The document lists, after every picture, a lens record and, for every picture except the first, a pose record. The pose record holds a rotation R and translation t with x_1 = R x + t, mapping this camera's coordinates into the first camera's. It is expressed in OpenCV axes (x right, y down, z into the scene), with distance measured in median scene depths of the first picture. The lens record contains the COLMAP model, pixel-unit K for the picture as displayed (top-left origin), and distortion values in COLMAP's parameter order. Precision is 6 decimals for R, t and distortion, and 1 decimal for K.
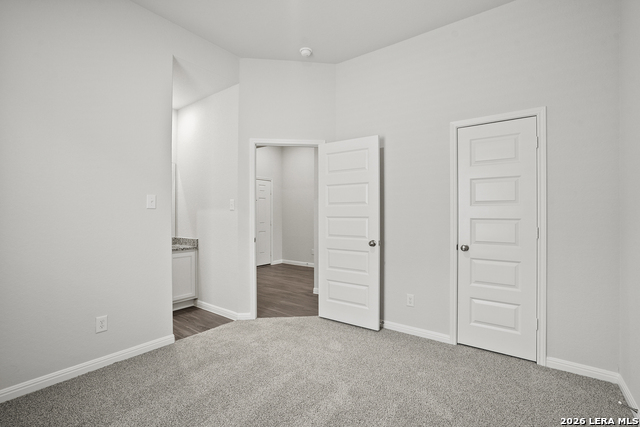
lens RADIAL K [[315.9, 0, 322.9], [0, 315.9, 223.6], [0, 0, 1]] dist [-0.000574, -0.000104]
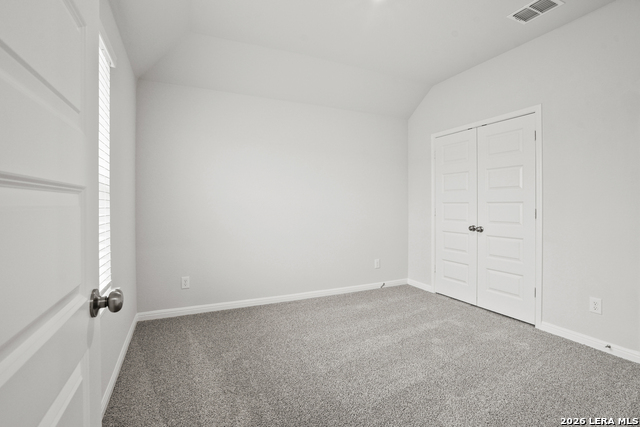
lens RADIAL K [[294.3, 0, 320.3], [0, 294.3, 210.4], [0, 0, 1]] dist [-0.023099, 0.002058]
pose [[0.861476, 0.001778, -0.507795, 0.487029], [-0.000447, 0.999996, 0.002743, 0.011787], [0.507797, -0.002137, 0.861474, -0.278393]]
